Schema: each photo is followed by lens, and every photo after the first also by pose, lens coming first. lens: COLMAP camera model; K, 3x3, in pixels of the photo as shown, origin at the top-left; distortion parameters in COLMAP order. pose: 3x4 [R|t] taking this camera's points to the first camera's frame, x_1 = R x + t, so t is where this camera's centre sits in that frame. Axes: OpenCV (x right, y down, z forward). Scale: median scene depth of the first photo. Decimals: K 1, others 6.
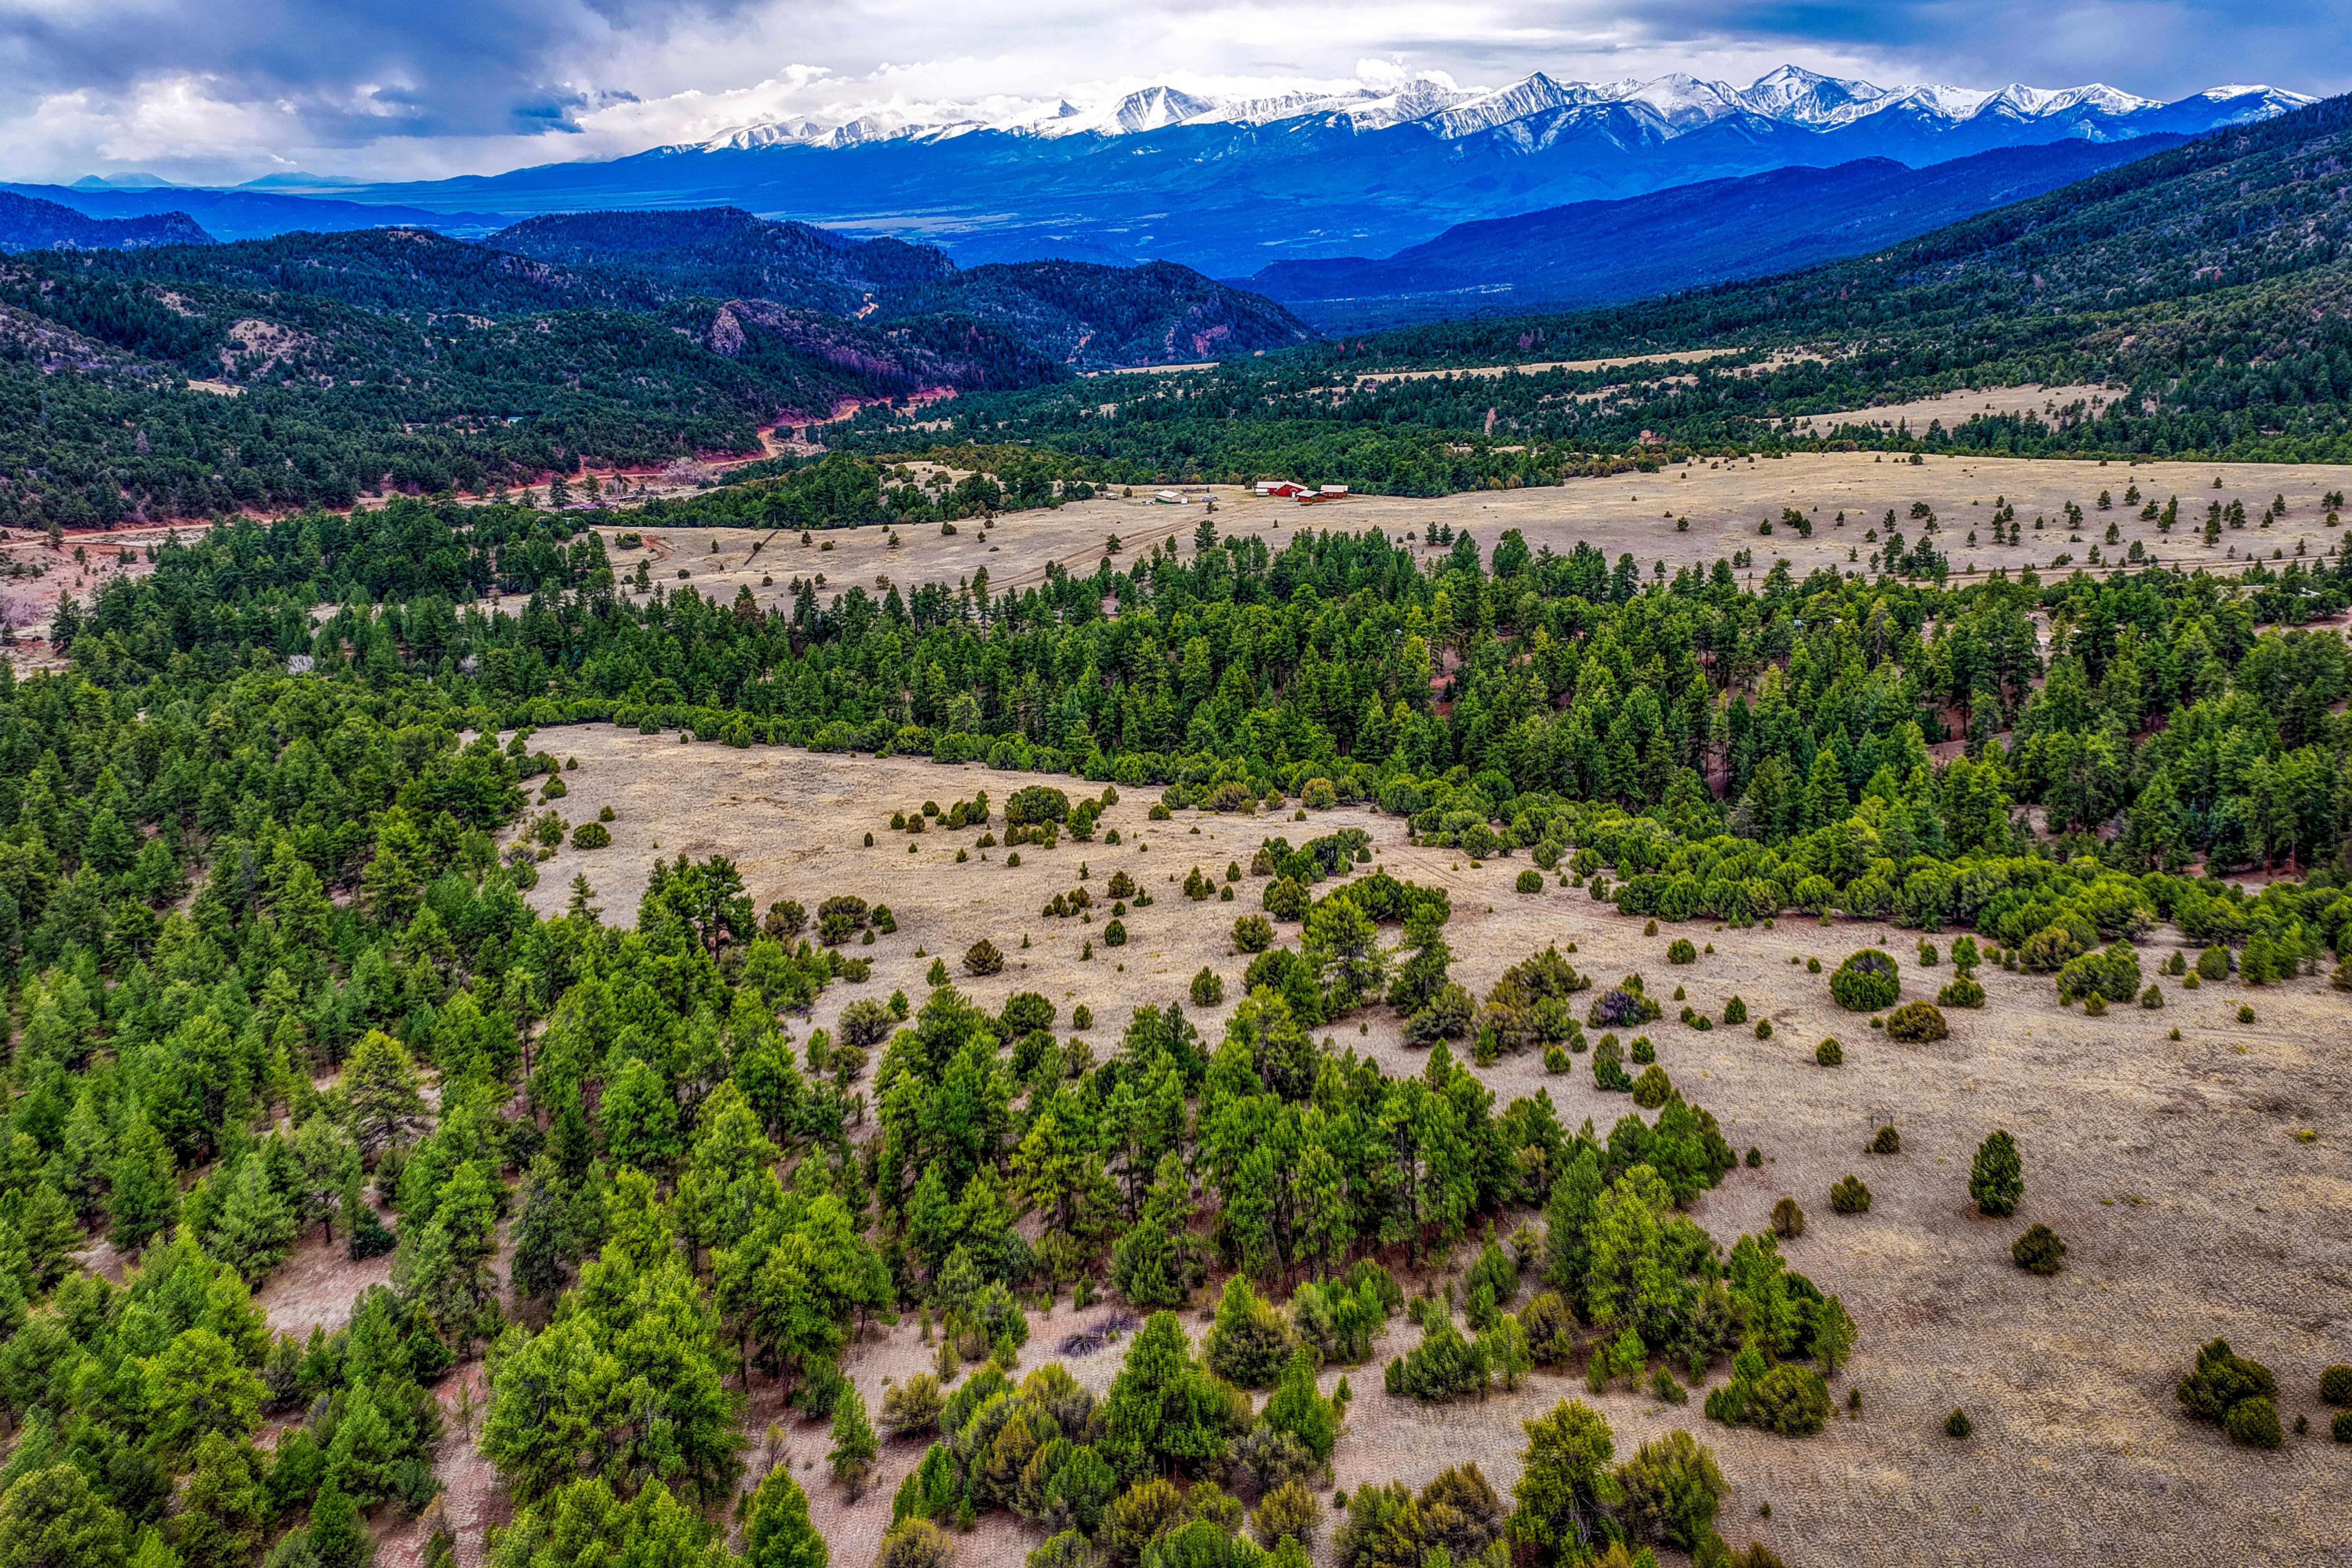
lens RADIAL K [[2461.9, 0, 1139.3], [0, 2461.9, 787.6], [0, 0, 1]] dist [0.101087, -0.195883]
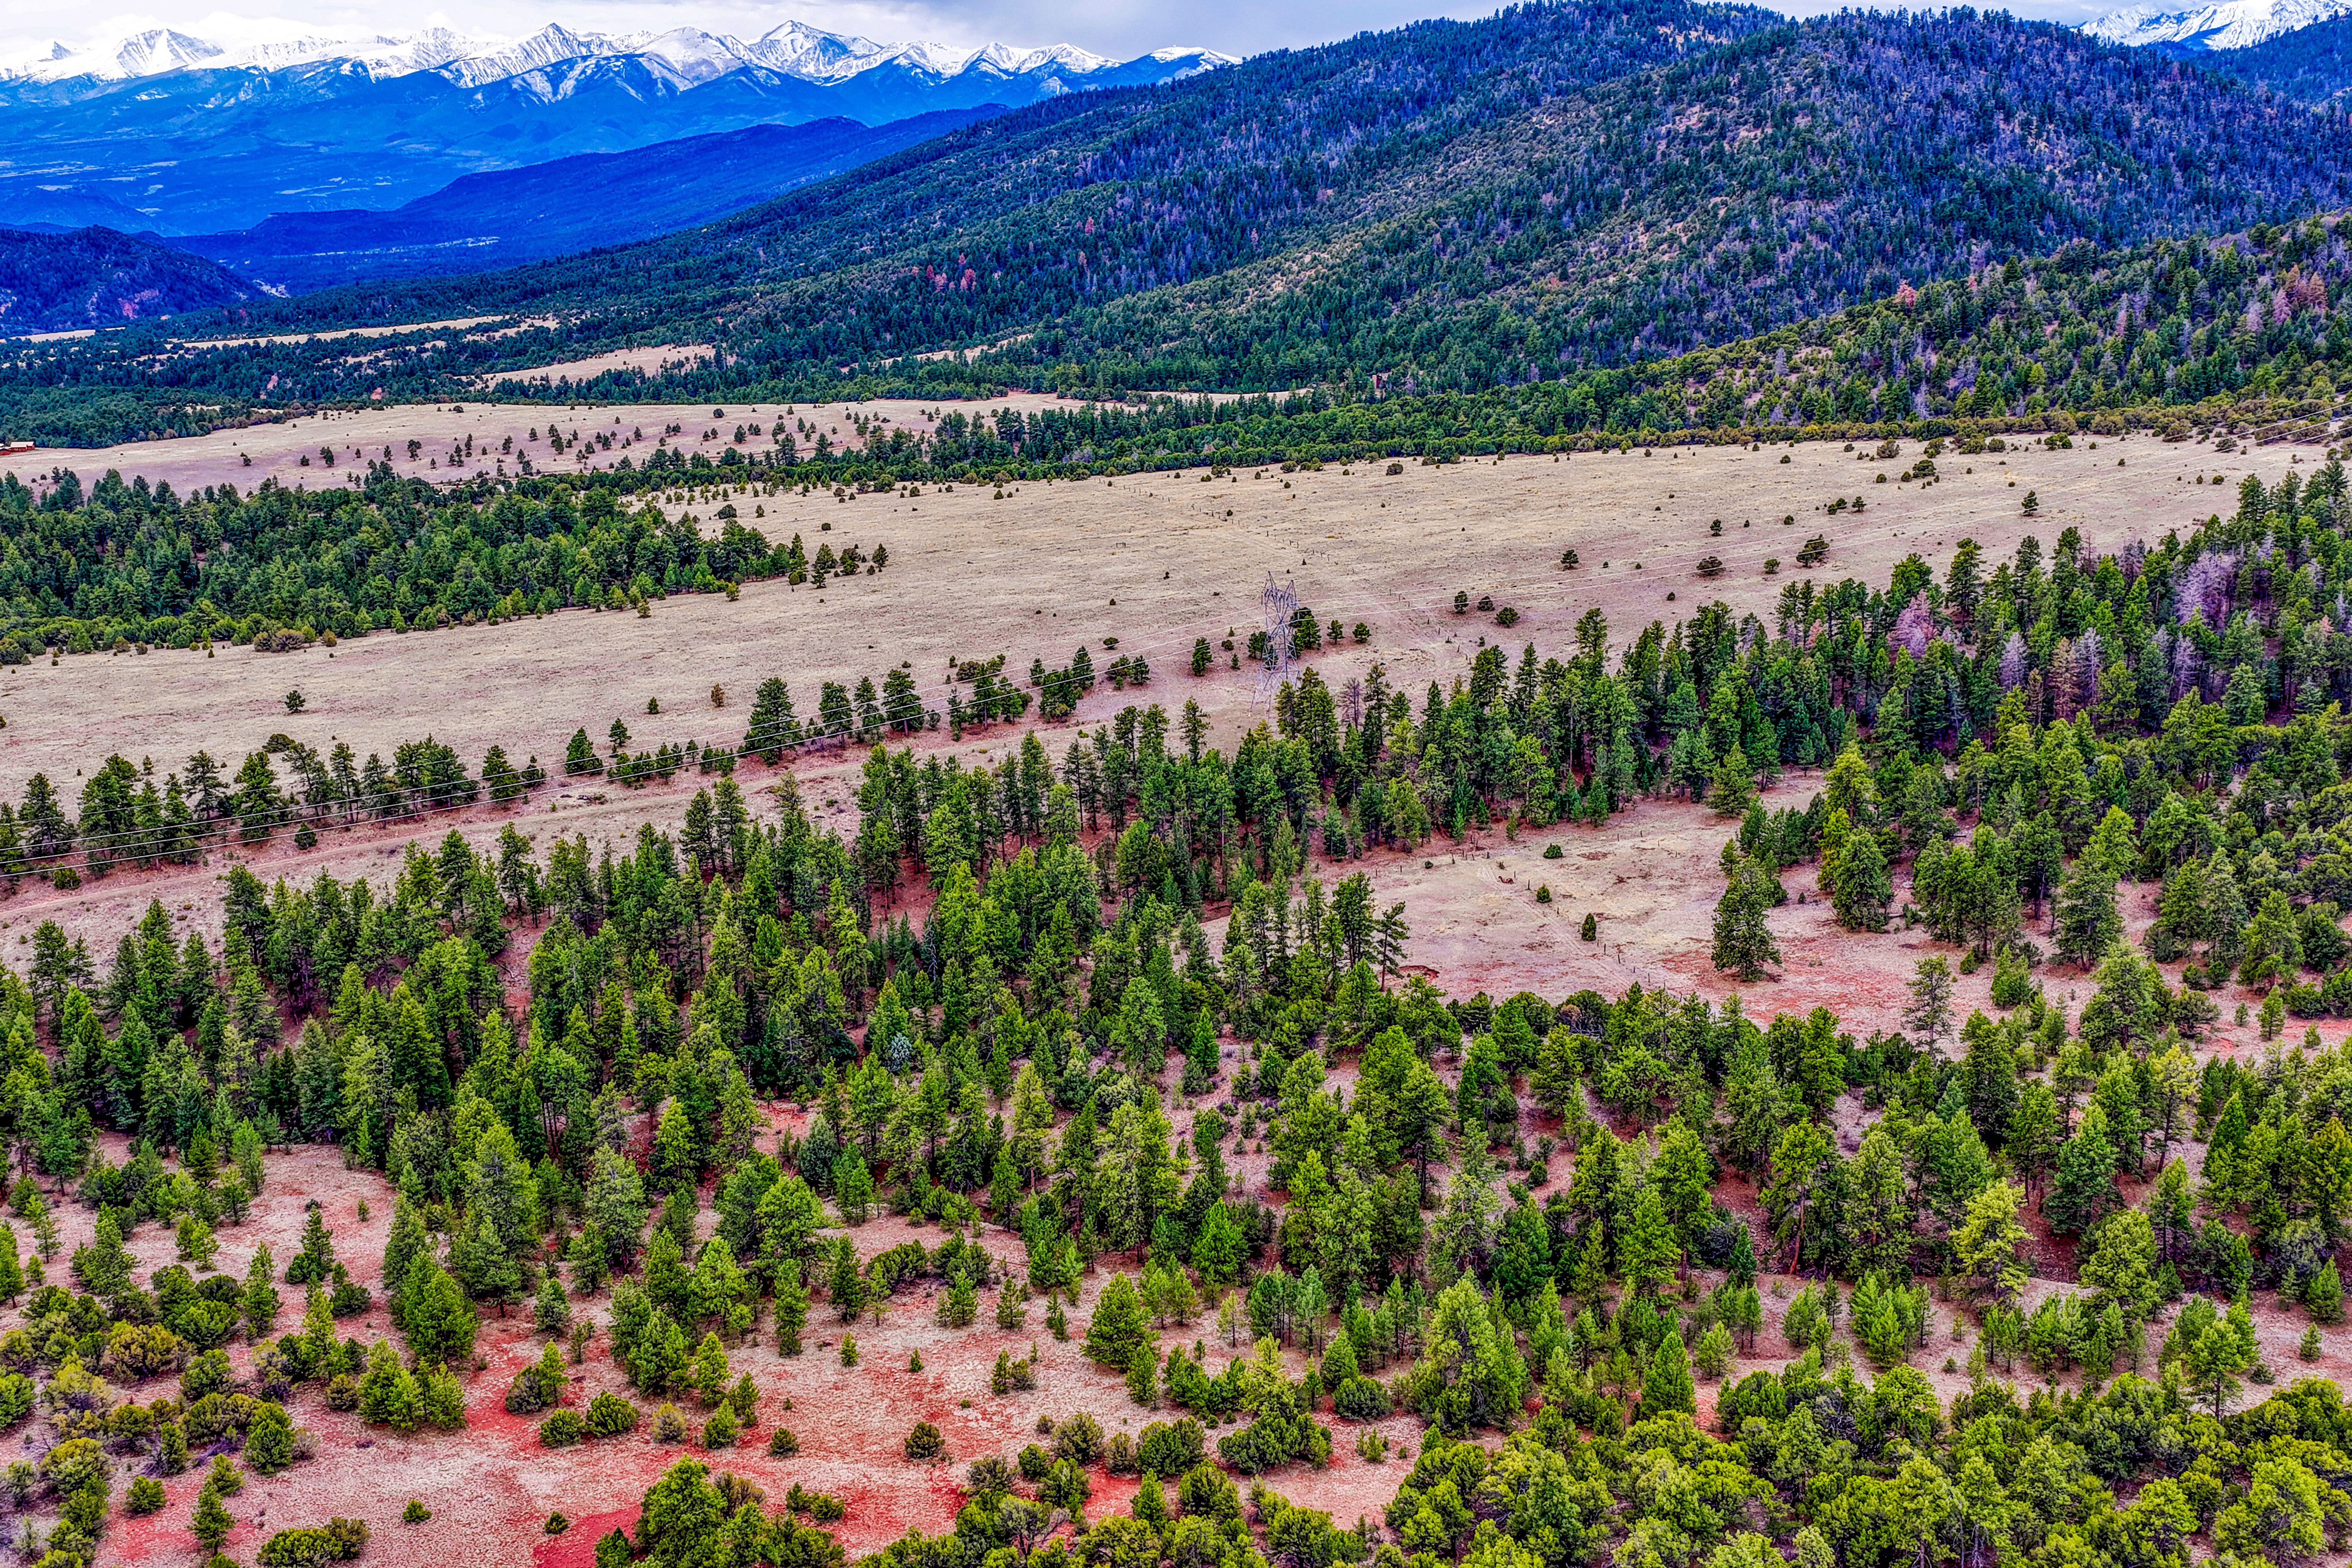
lens RADIAL K [[2525.9, 0, 1188.1], [0, 2525.9, 806.2], [0, 0, 1]] dist [0.091545, -0.139283]
pose [[0.941634, -0.092068, 0.323805, 0.037238], [0.082596, 0.995659, 0.042907, 0.012021], [-0.326349, -0.013657, 0.945151, -0.093842]]
